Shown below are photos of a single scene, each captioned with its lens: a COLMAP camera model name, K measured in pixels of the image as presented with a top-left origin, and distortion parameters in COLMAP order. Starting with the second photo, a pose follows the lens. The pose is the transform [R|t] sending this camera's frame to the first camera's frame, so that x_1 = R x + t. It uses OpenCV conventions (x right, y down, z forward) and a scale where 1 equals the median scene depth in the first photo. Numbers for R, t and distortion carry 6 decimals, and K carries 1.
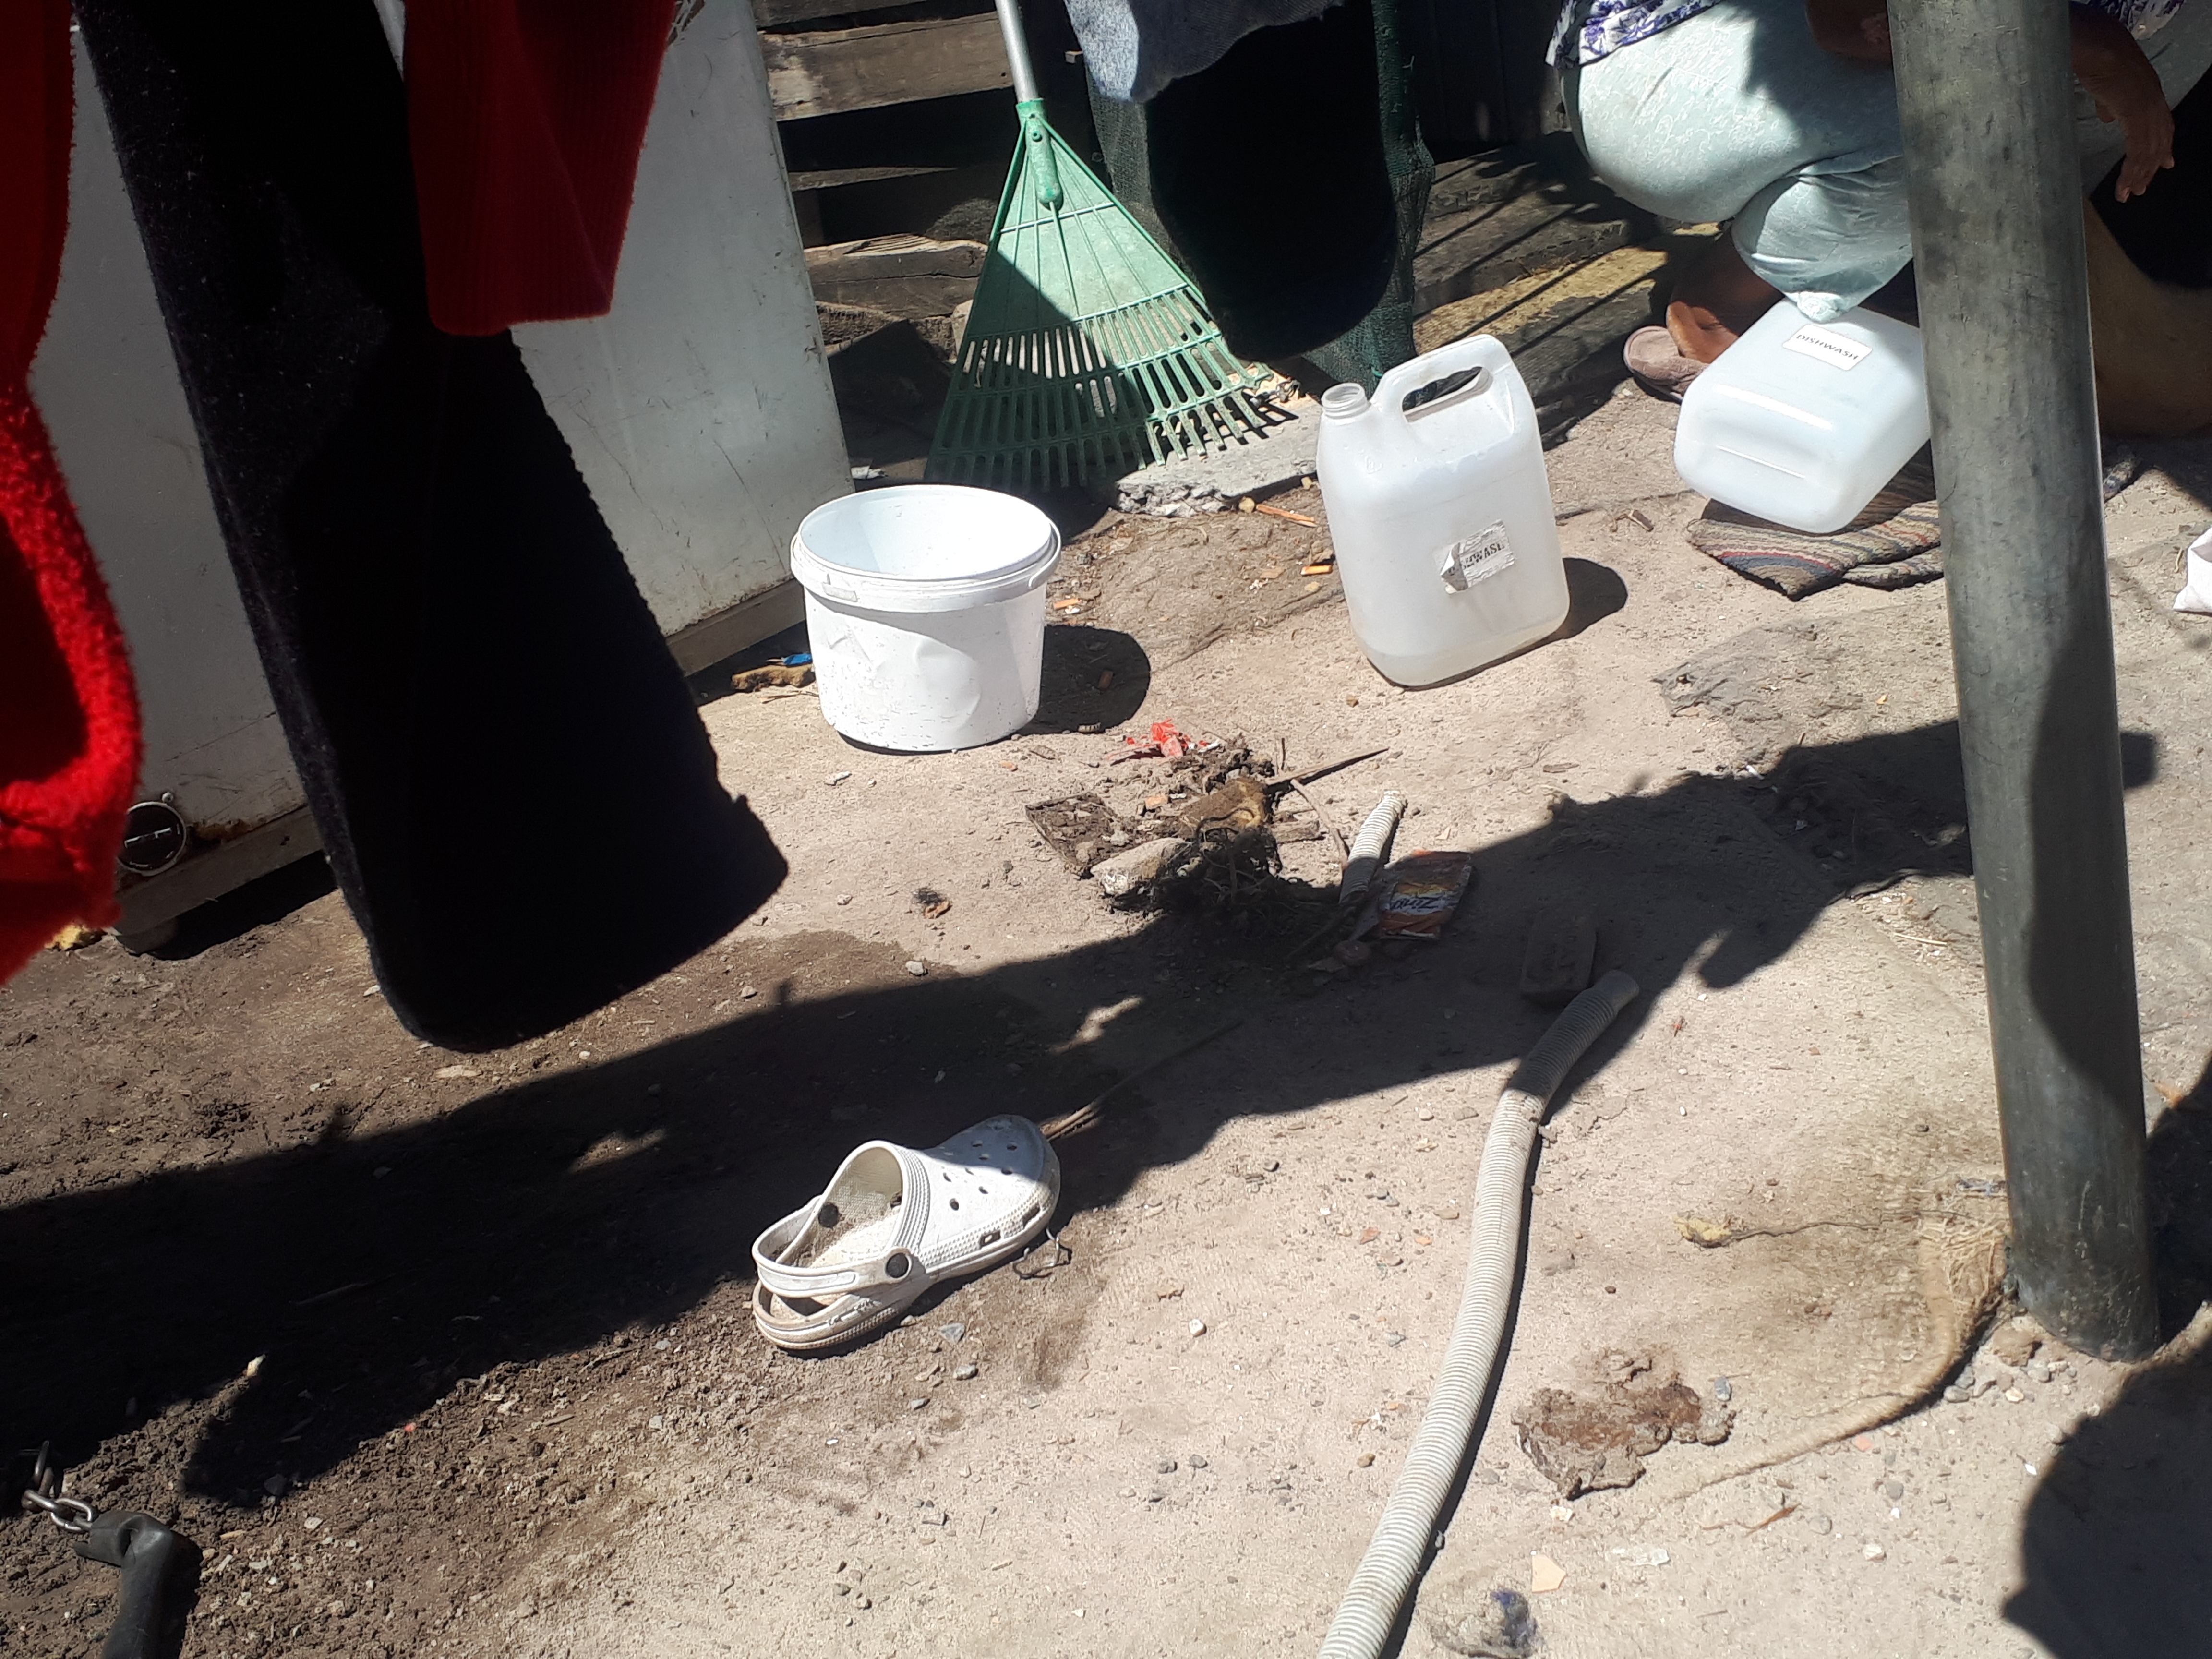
lens RADIAL K [[2621.3, 0, 1099.4], [0, 2621.3, 814.0], [0, 0, 1]] dist [0.070821, 0.000000]
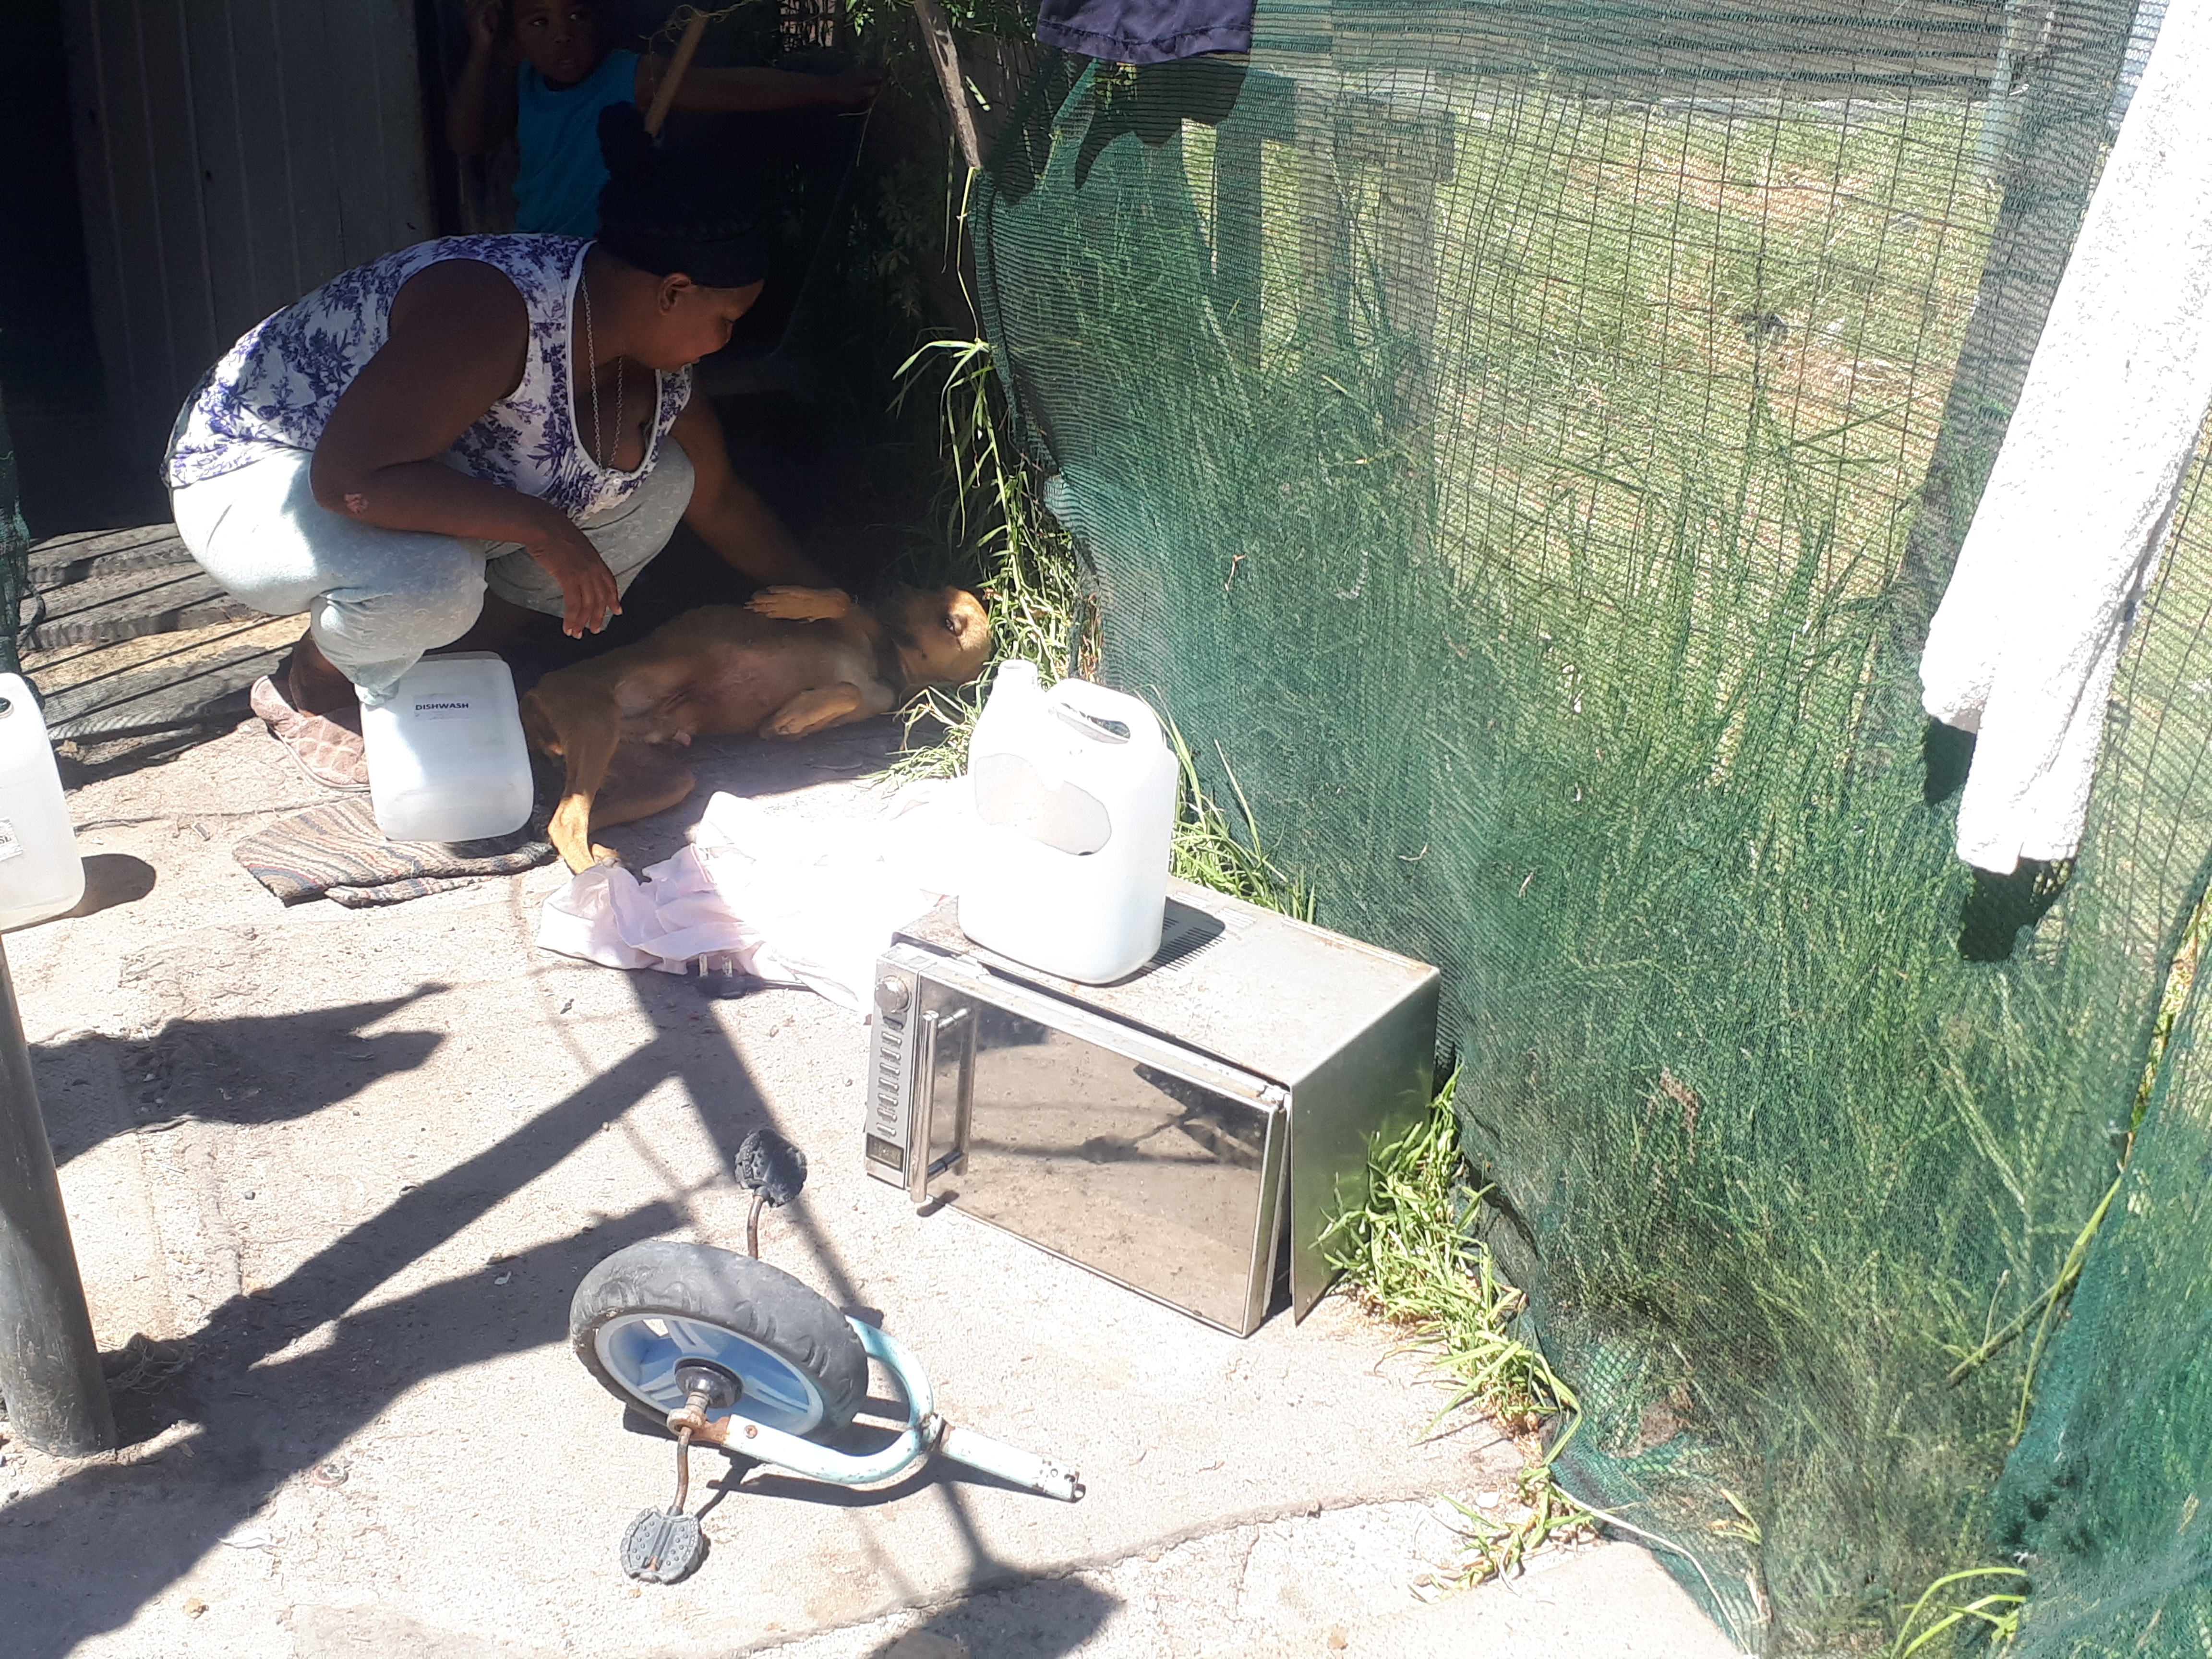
lens RADIAL K [[2621.3, 0, 1095.4], [0, 2621.3, 845.2], [0, 0, 1]] dist [0.070821, 0.000000]
pose [[0.963336, 0.118506, 0.240709, 0.314537], [-0.095275, 0.989792, -0.105996, -0.012422], [-0.250812, 0.079176, 0.964792, -0.321748]]
